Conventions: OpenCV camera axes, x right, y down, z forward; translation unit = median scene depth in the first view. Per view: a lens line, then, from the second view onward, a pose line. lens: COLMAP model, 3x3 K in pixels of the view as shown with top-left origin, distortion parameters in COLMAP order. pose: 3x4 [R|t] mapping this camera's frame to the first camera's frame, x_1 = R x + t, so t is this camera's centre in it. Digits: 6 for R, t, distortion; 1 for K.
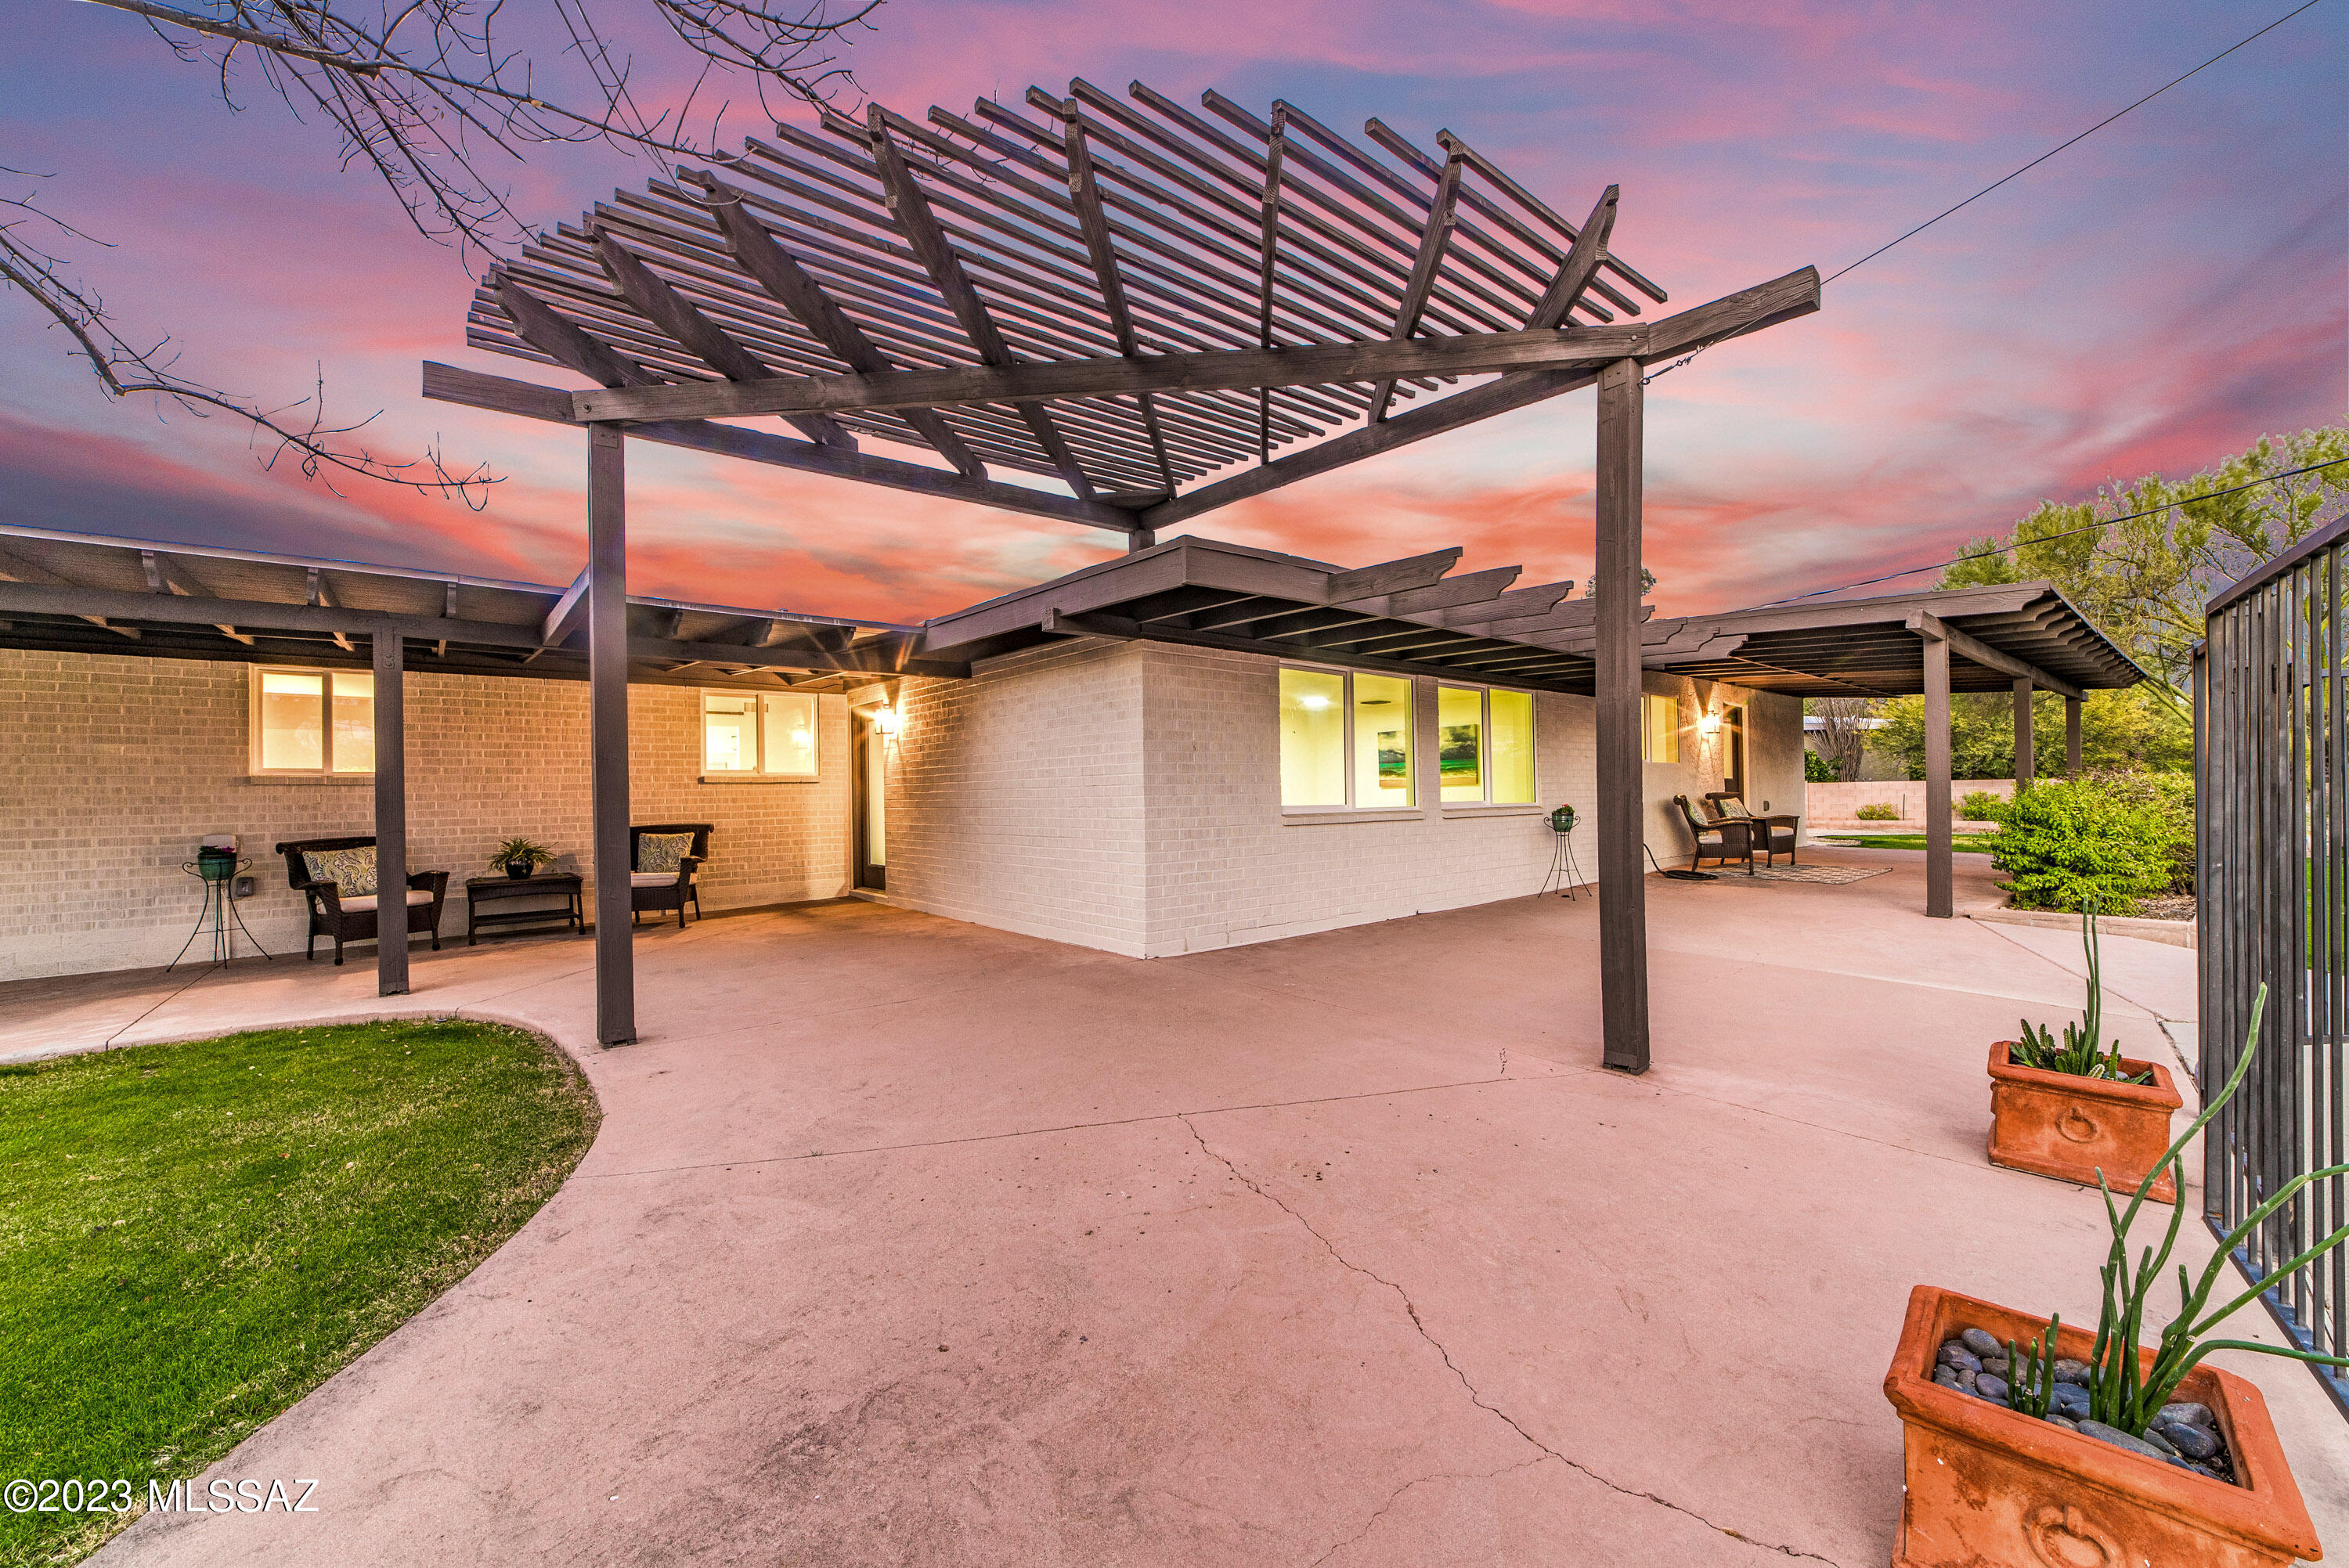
lens RADIAL K [[930.8, 0, 1171.0], [0, 930.8, 782.5], [0, 0, 1]] dist [-0.011775, 0.000057]
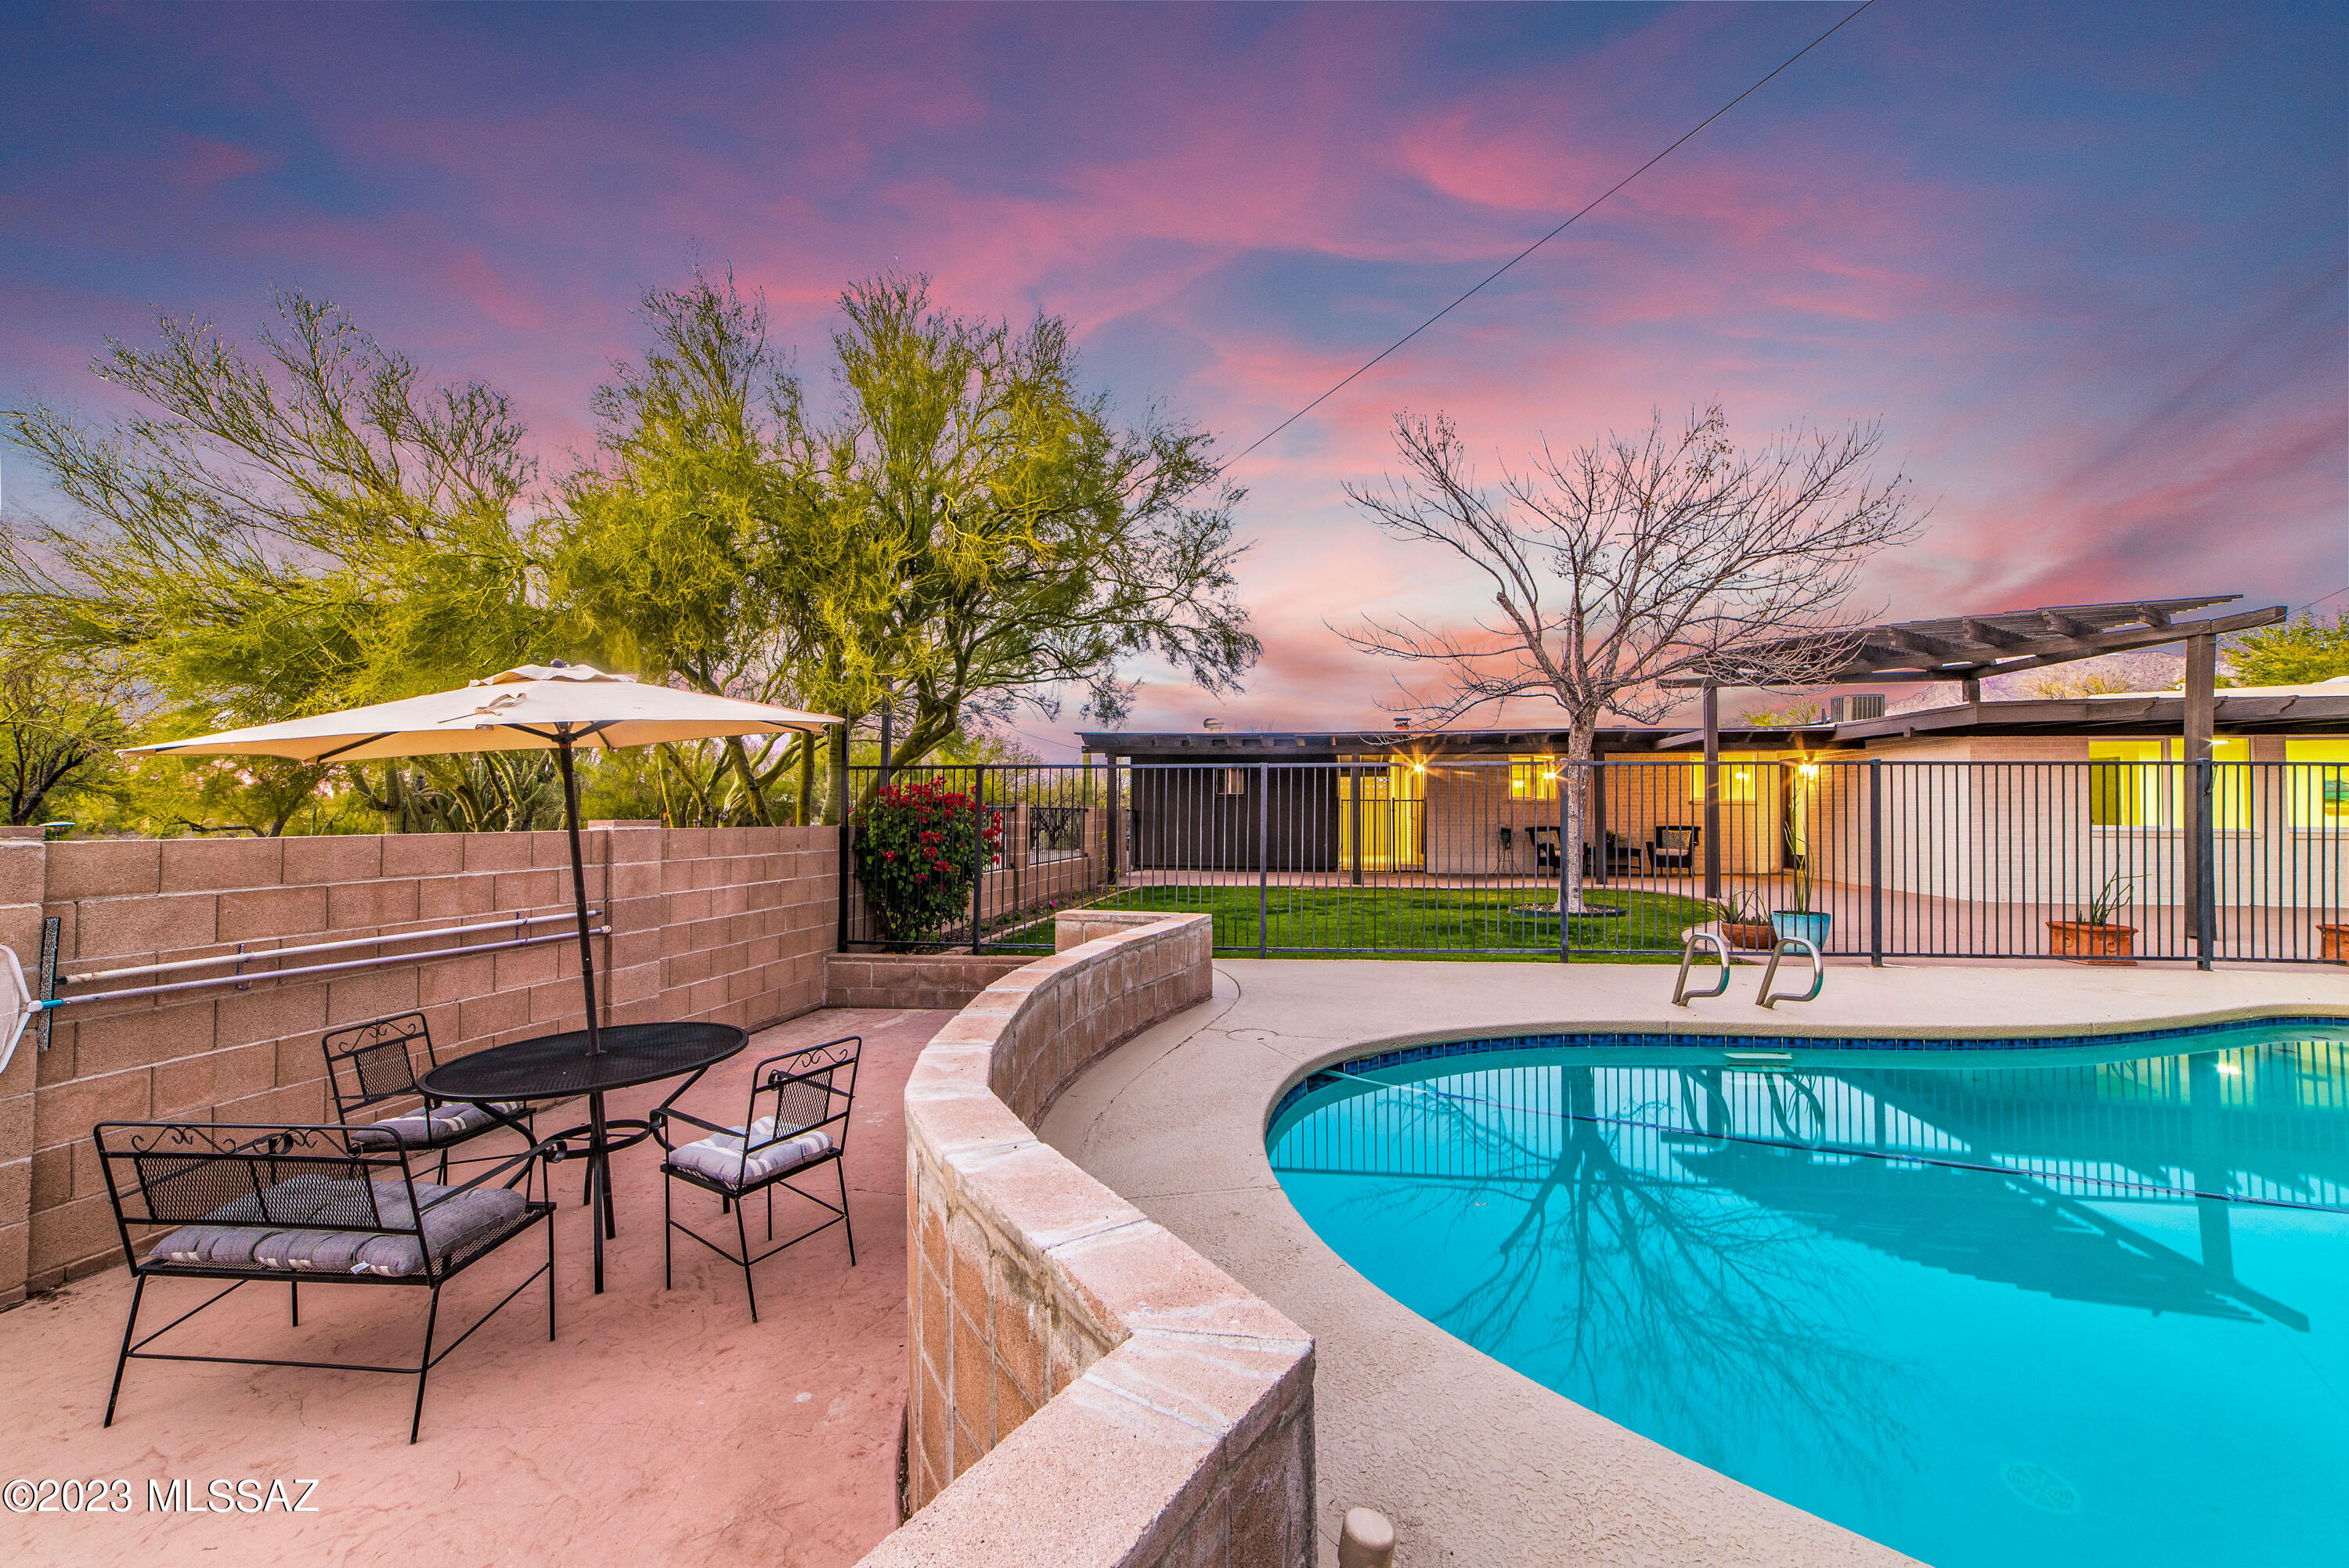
lens RADIAL K [[930.8, 0, 1166.6], [0, 930.8, 787.9], [0, 0, 1]] dist [-0.011775, 0.000057]
pose [[0.644881, 0.004930, -0.764267, 0.258124], [-0.010645, 0.999940, -0.002531, -0.018098], [0.764209, 0.009768, 0.644895, -1.091025]]
